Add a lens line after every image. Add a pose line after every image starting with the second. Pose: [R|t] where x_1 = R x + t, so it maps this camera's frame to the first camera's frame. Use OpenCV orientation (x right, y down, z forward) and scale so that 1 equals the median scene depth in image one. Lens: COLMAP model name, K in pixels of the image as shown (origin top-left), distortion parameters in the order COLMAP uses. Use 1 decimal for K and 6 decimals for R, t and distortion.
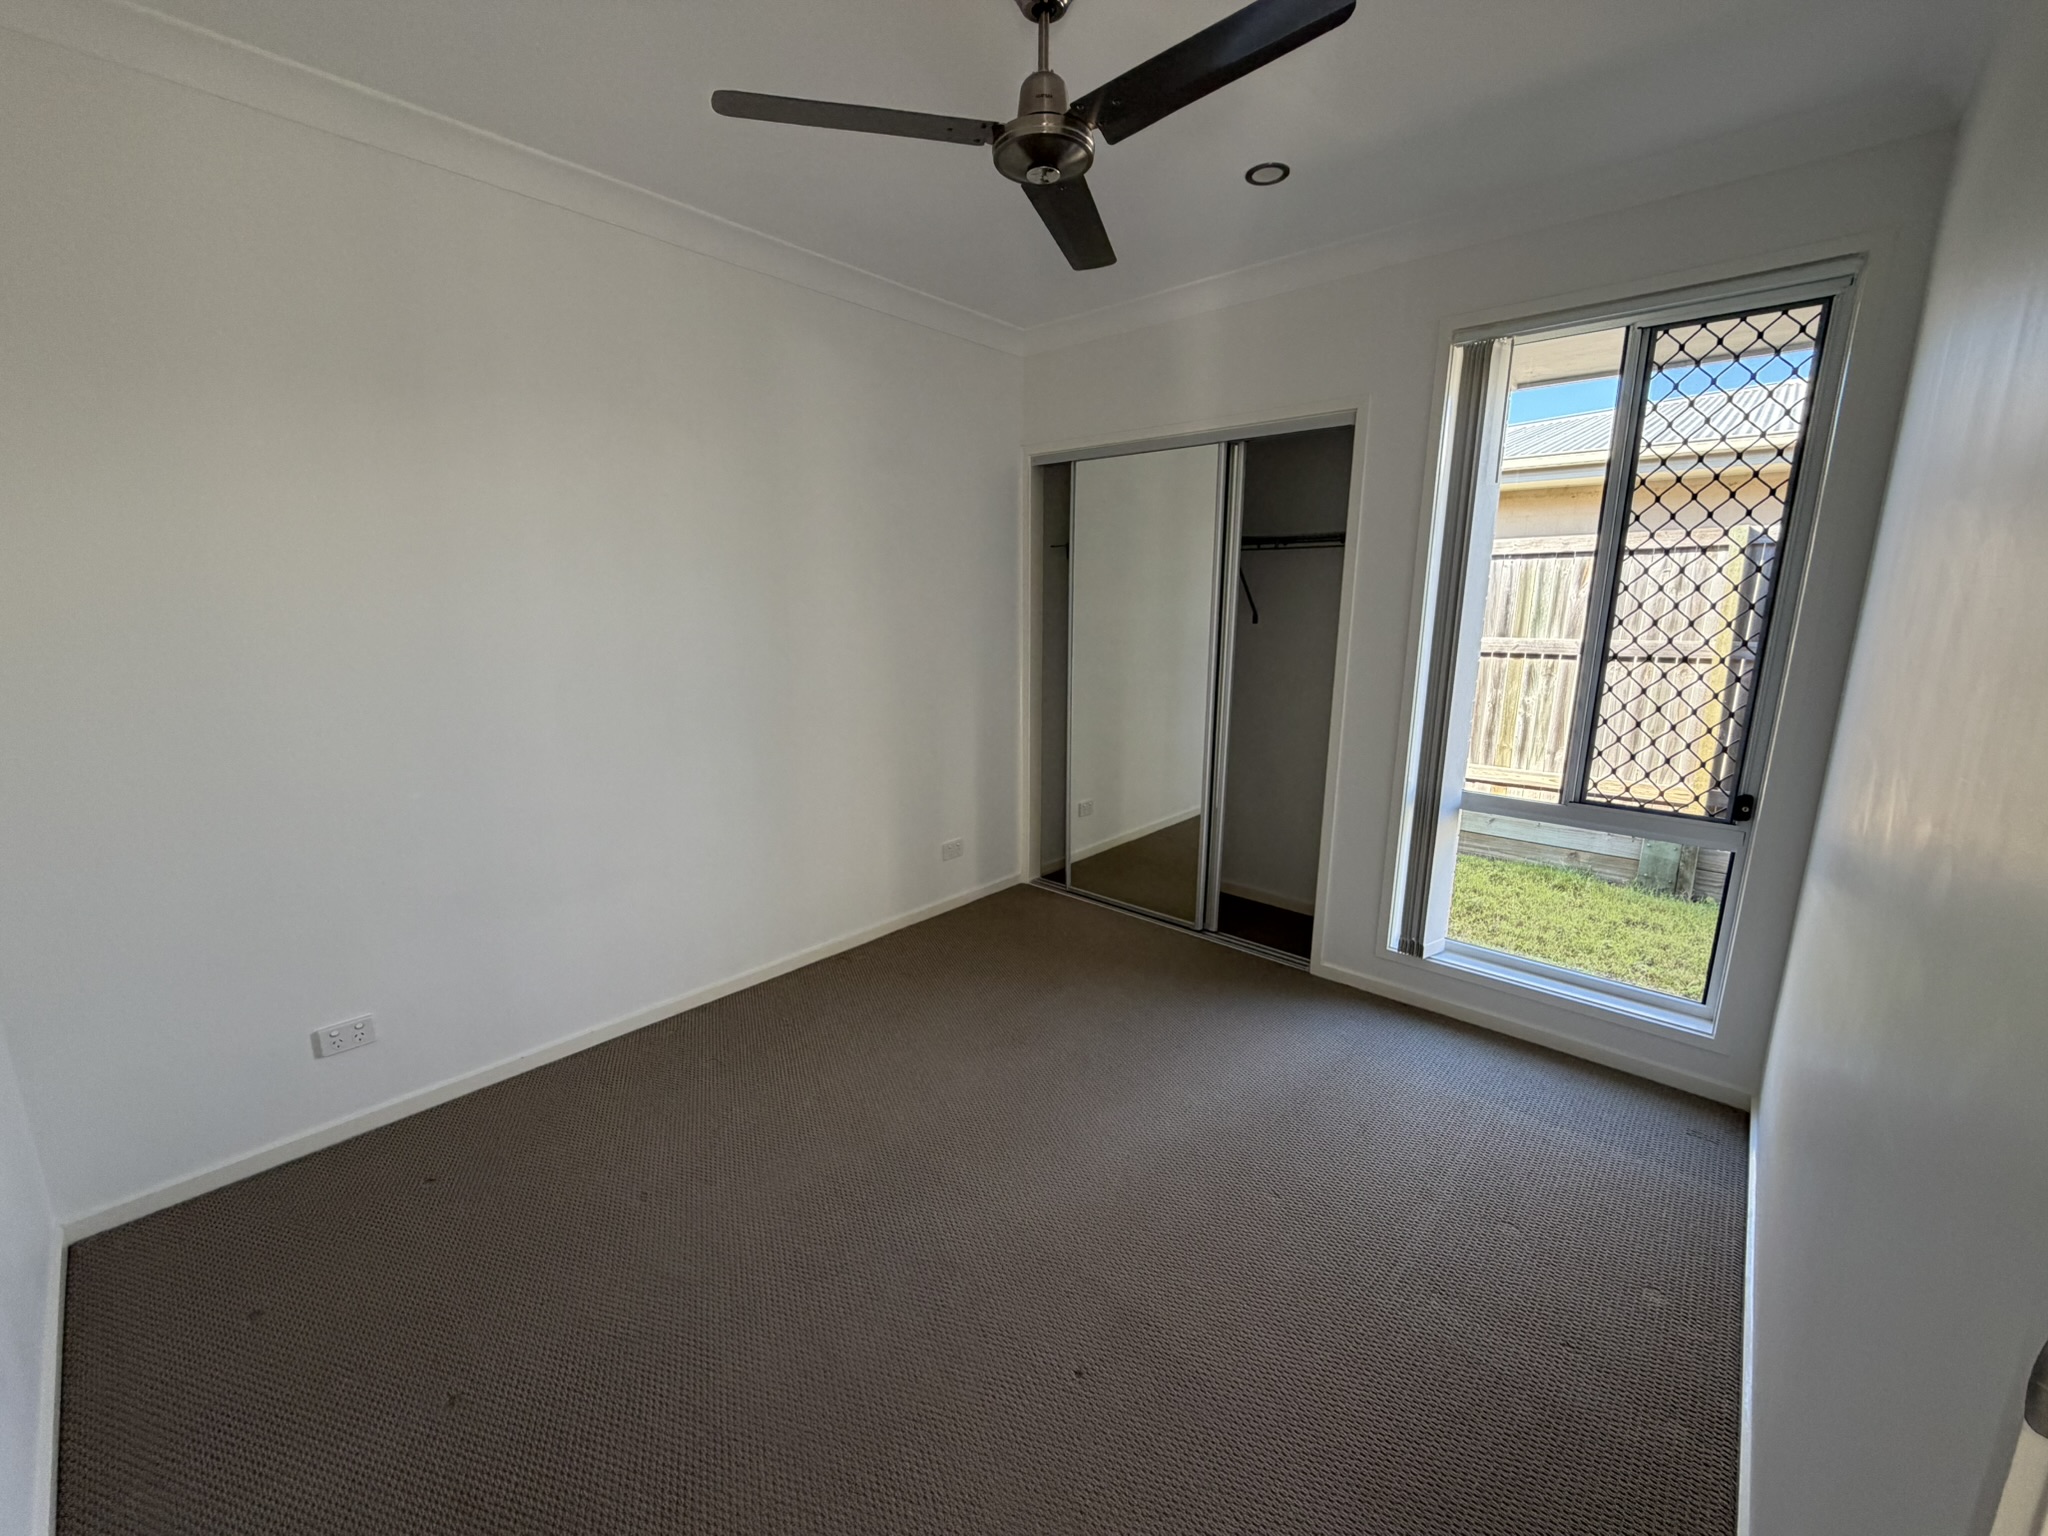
lens RADIAL K [[846.2, 0, 1024.0], [0, 846.2, 768.0], [0, 0, 1]] dist [0.019312, 0.000236]
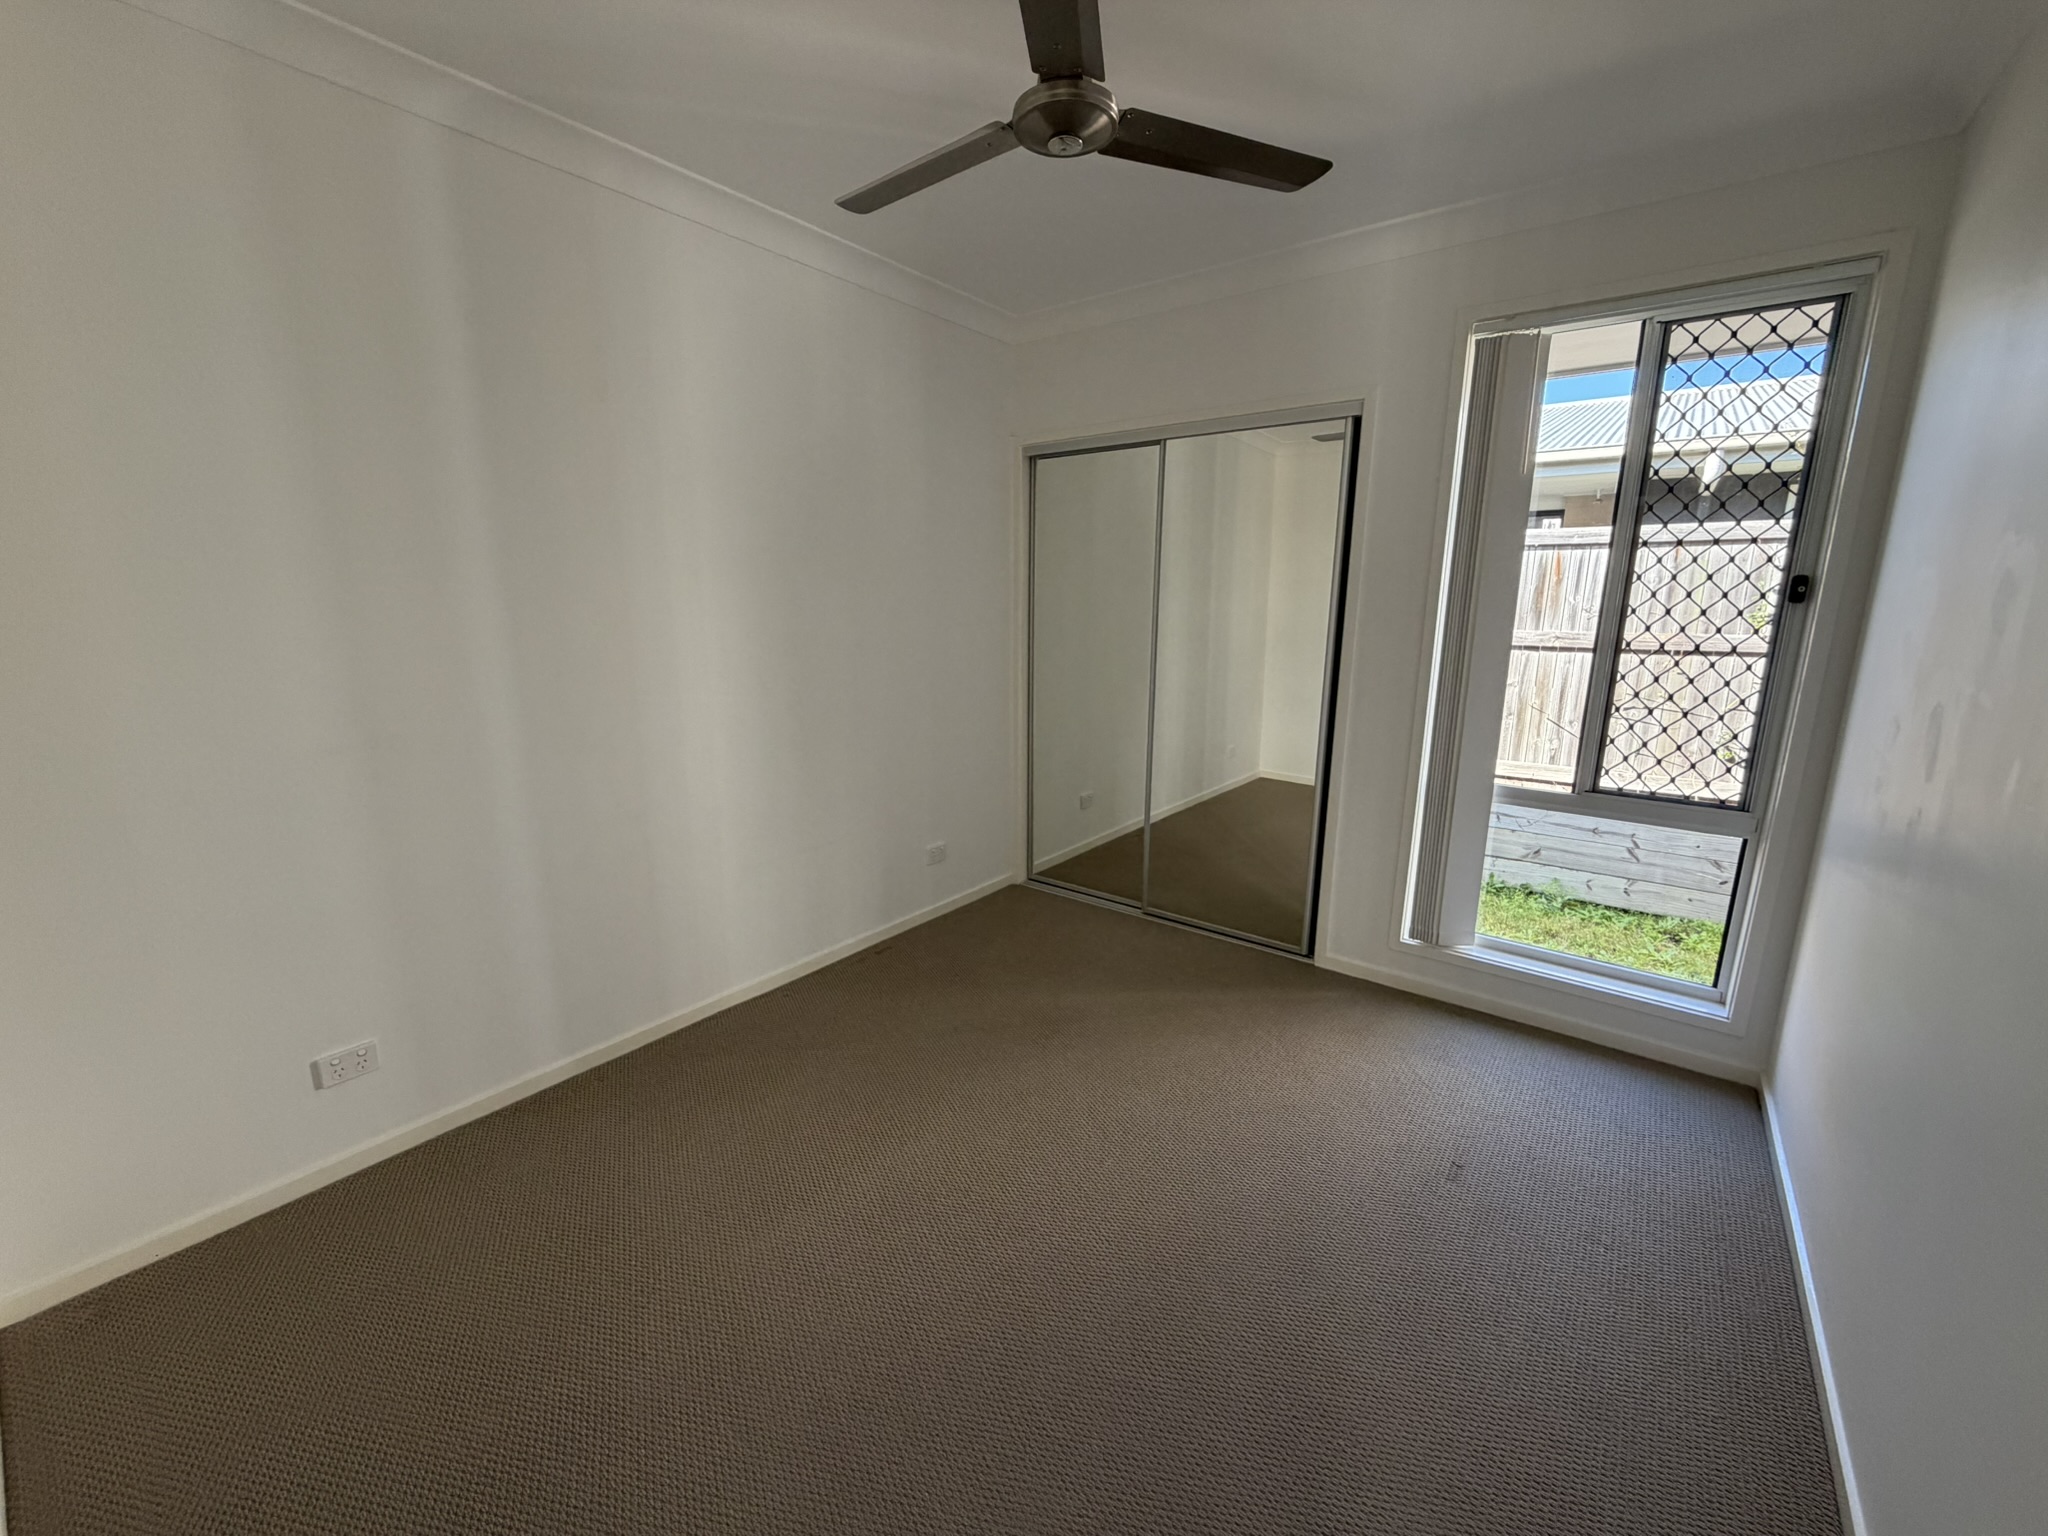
lens RADIAL K [[818.3, 0, 1024.0], [0, 818.3, 768.0], [0, 0, 1]] dist [0.002614, -0.000615]
pose [[0.997297, -0.021812, 0.070157, -0.096979], [0.020764, 0.999662, 0.015622, -0.018961], [-0.070474, -0.014123, 0.997414, 0.088941]]
